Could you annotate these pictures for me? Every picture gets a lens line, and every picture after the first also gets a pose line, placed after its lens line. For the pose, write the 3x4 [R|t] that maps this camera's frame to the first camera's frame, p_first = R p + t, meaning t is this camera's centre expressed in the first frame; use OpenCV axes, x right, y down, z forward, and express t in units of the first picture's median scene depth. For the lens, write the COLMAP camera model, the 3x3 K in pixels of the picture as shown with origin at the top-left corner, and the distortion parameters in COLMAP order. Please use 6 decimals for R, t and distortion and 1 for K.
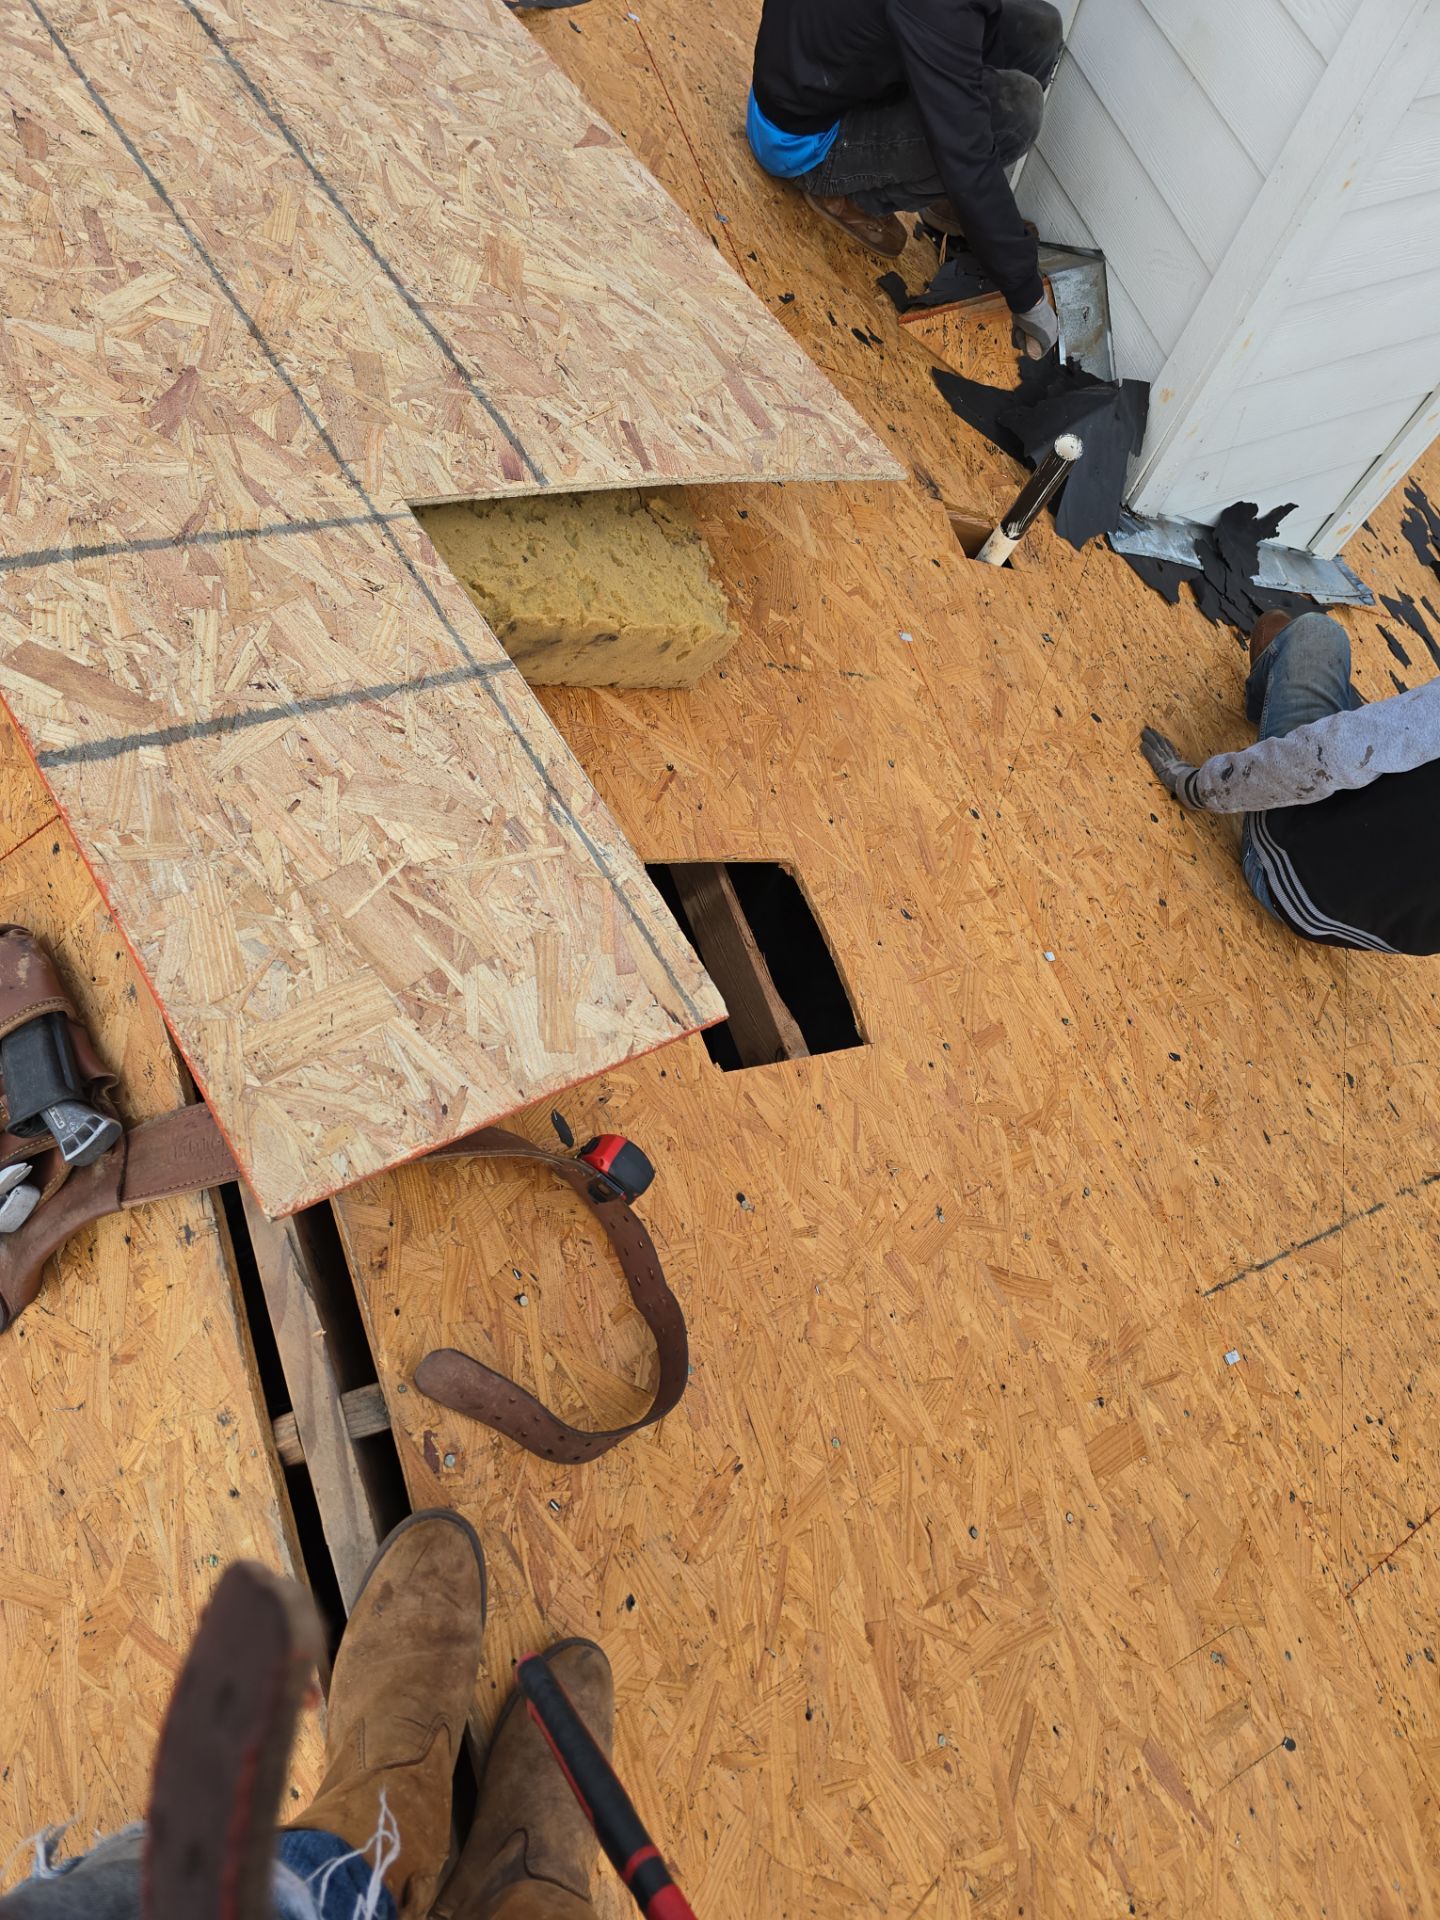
lens RADIAL K [[1273.7, 0, 721.2], [0, 1273.7, 962.1], [0, 0, 1]] dist [0.060813, -0.049819]
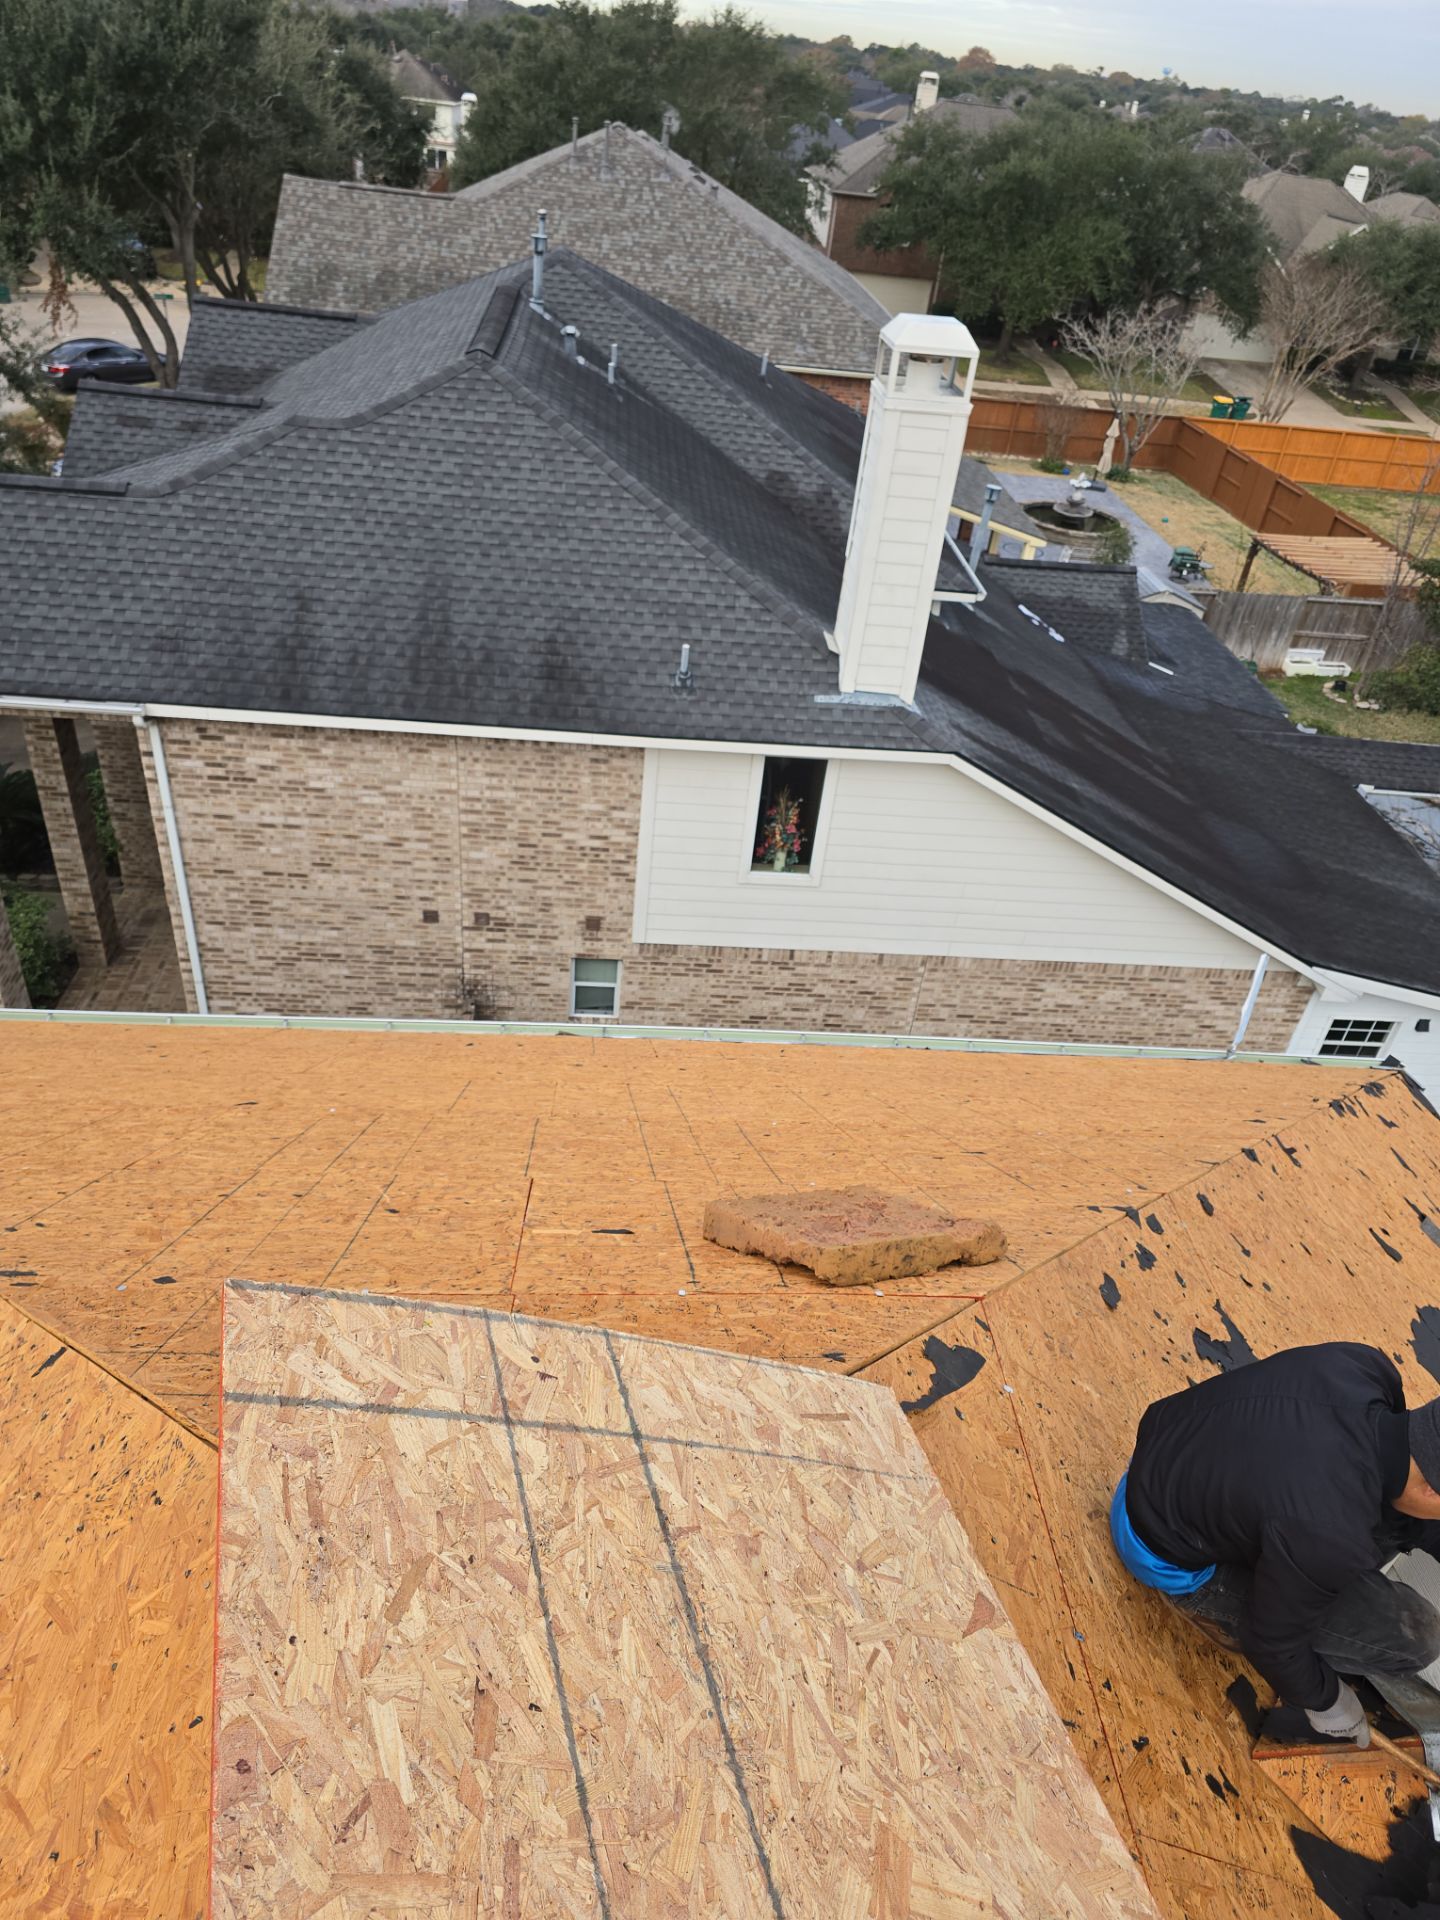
lens RADIAL K [[1273.7, 0, 716.9], [0, 1273.7, 960.3], [0, 0, 1]] dist [0.060813, -0.049819]
pose [[0.961591, 0.177576, -0.209308, -0.172908], [-0.267516, 0.777051, -0.569760, -0.398579], [0.061467, 0.603869, 0.794710, -0.117480]]
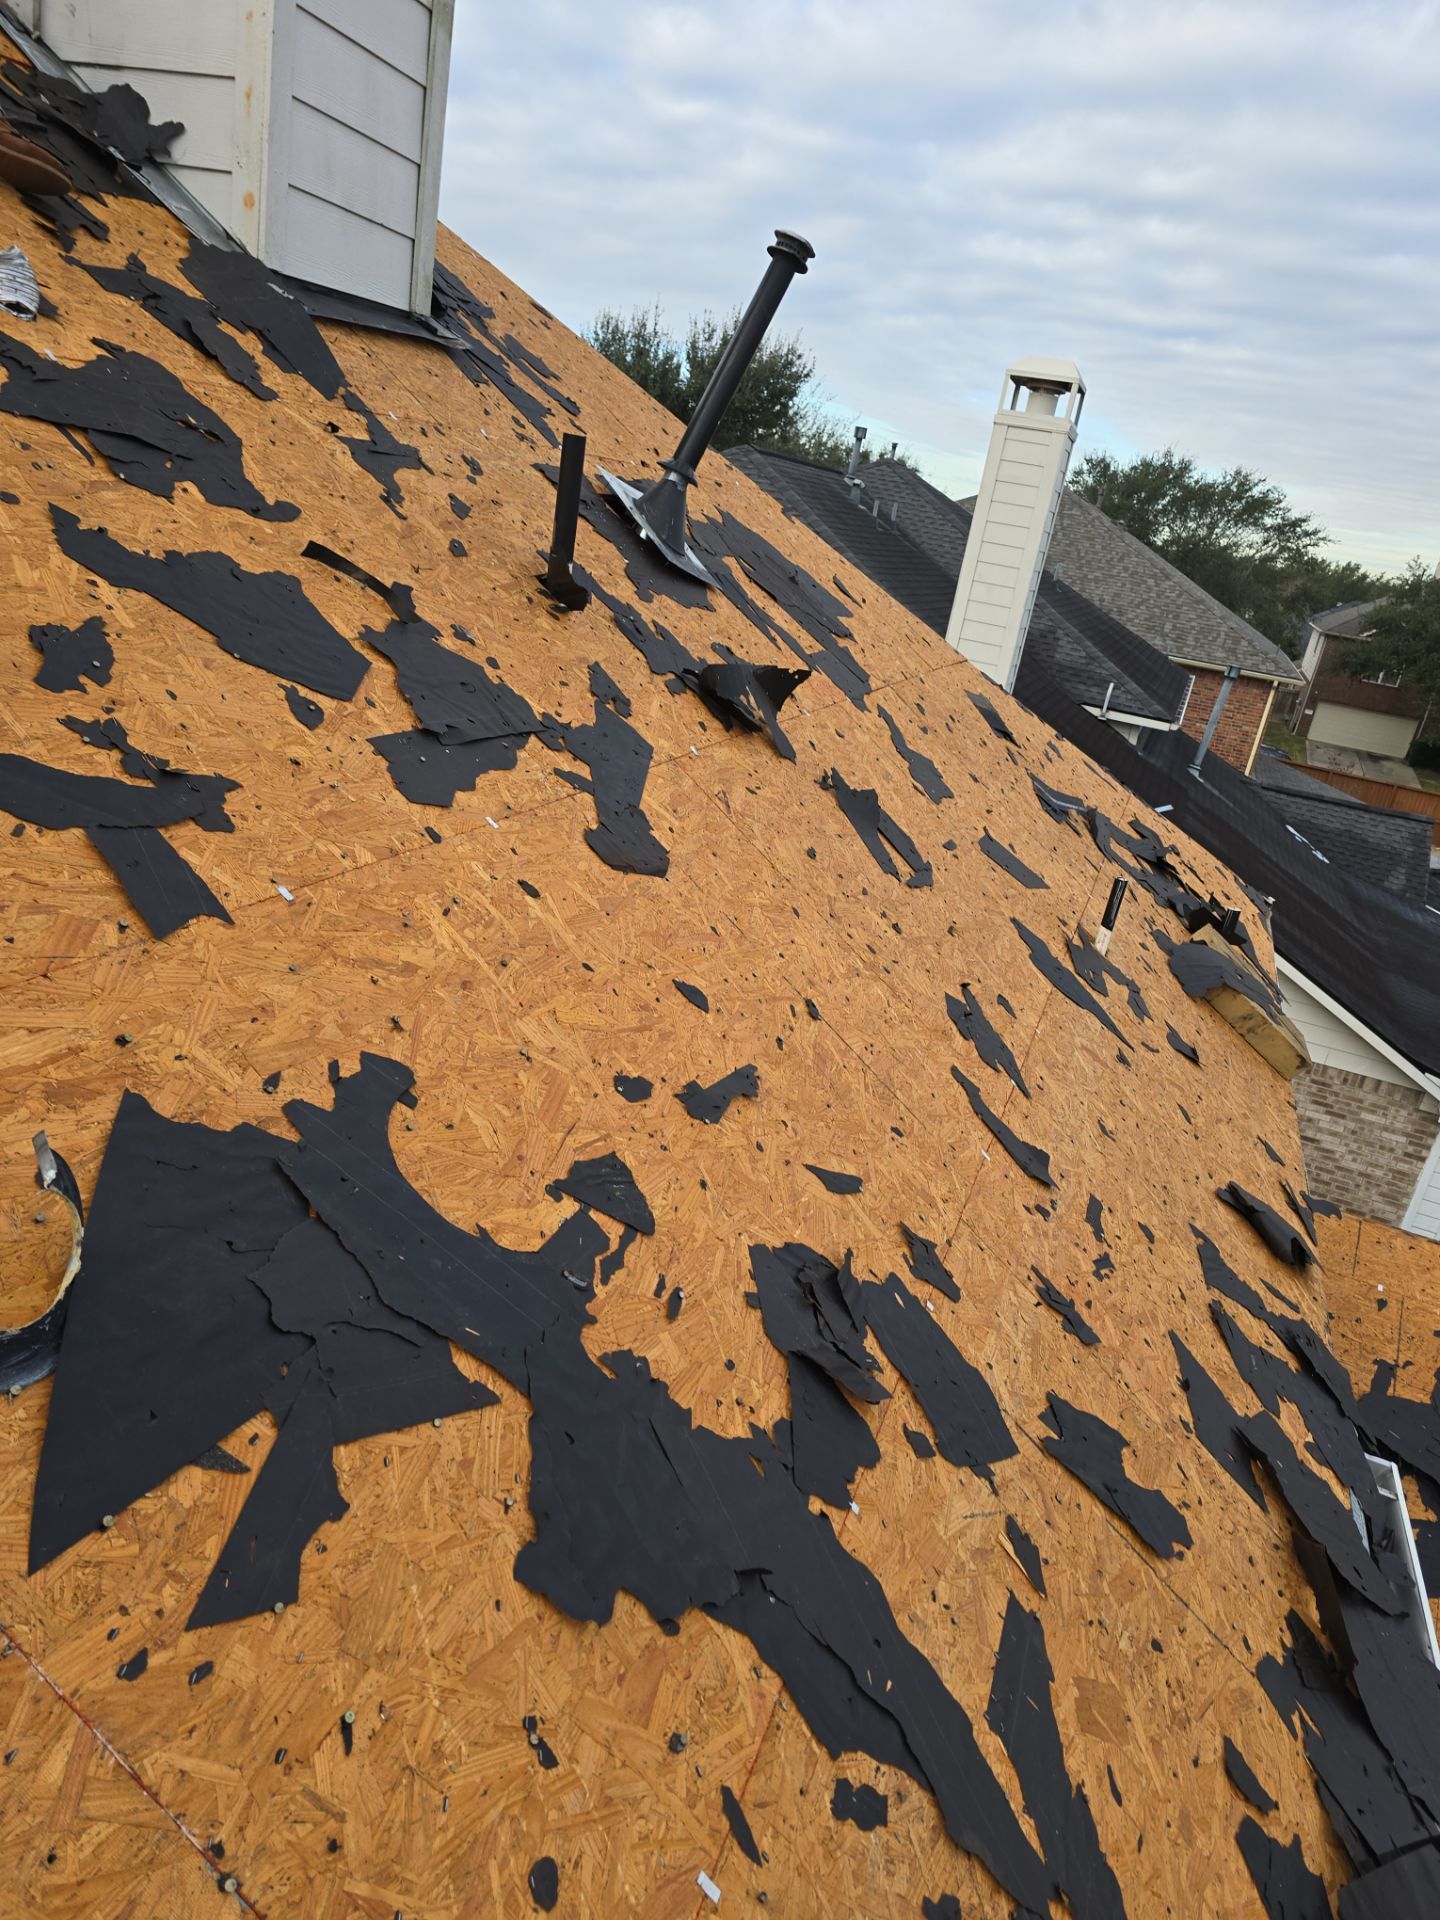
lens RADIAL K [[1273.7, 0, 721.2], [0, 1273.7, 969.1], [0, 0, 1]] dist [0.060813, -0.049819]
pose [[0.762165, 0.277848, -0.584726, 2.371850], [-0.639208, 0.466066, -0.611716, 0.513124], [0.102557, 0.839990, 0.532822, 1.566841]]
